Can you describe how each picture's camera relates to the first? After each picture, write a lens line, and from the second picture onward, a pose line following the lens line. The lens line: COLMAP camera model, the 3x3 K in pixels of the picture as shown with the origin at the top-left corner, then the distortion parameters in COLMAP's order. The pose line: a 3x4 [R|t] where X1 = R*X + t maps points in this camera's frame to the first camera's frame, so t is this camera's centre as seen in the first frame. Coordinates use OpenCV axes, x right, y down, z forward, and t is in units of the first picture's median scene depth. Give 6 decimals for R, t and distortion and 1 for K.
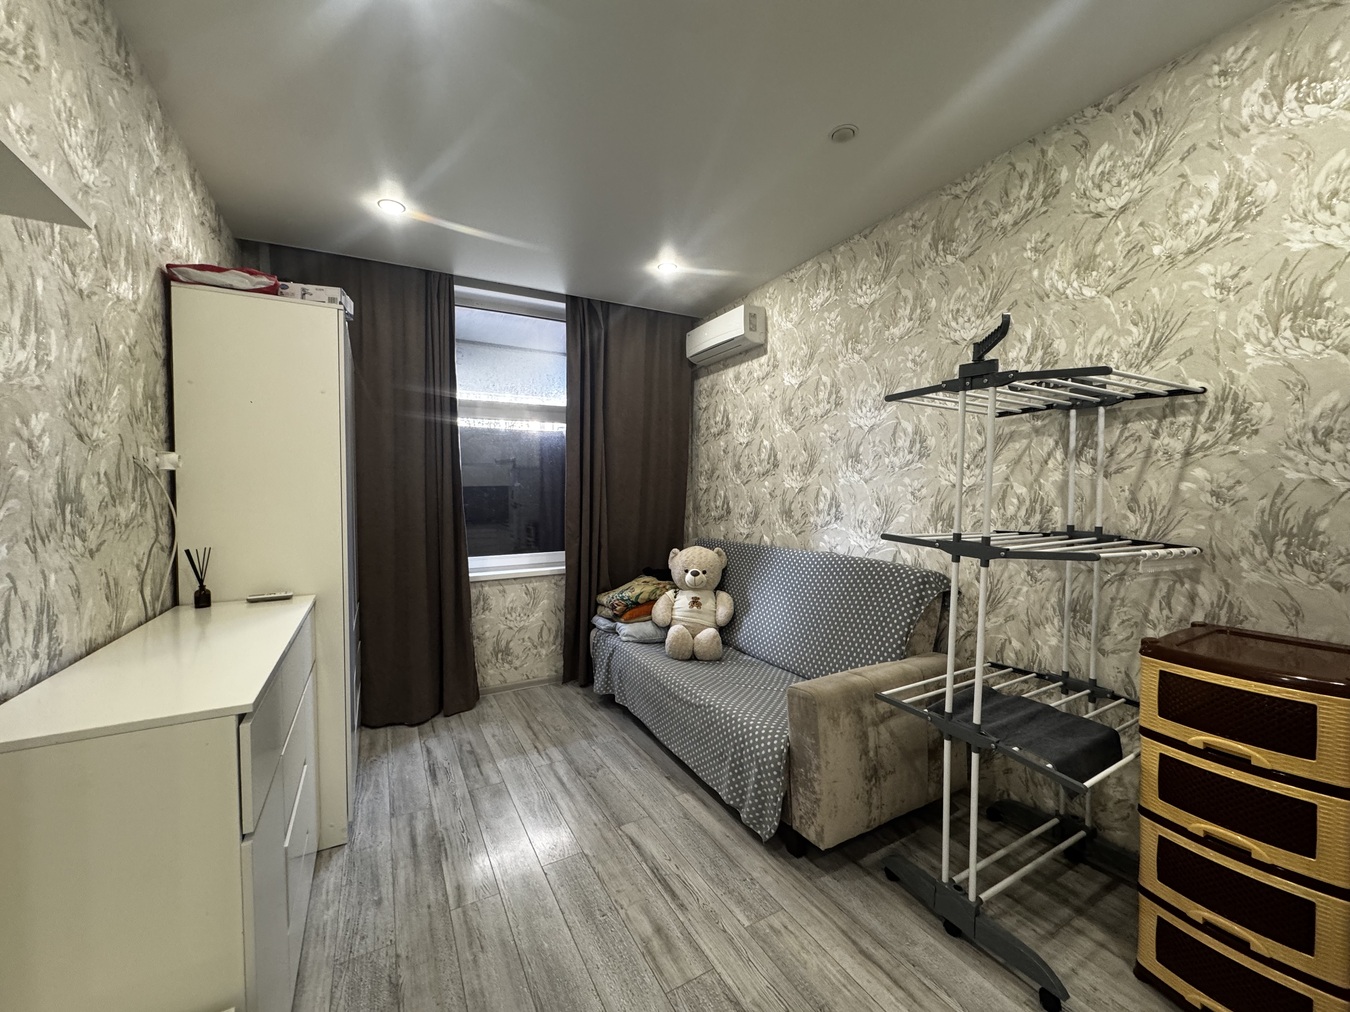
lens RADIAL K [[547.2, 0, 681.0], [0, 547.2, 508.9], [0, 0, 1]] dist [-0.002755, 0.000046]
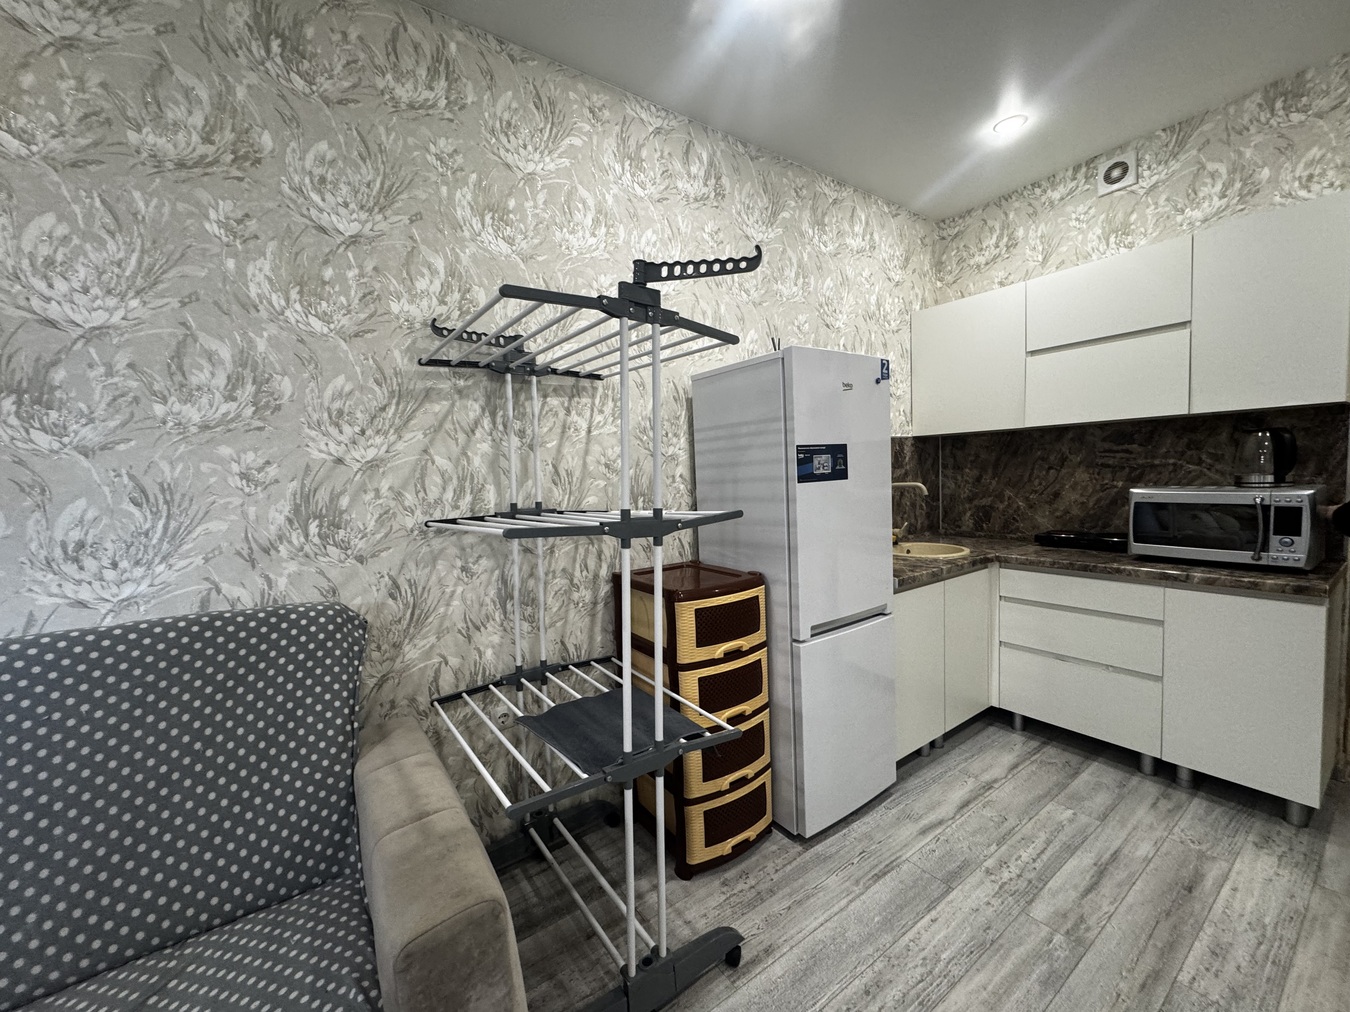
lens RADIAL K [[547.2, 0, 677.2], [0, 547.2, 498.5], [0, 0, 1]] dist [-0.002755, 0.000046]
pose [[-0.107853, -0.052294, 0.992791, -0.196869], [0.060840, 0.996397, 0.059093, -0.014217], [-0.992303, 0.066775, -0.104283, 0.780366]]
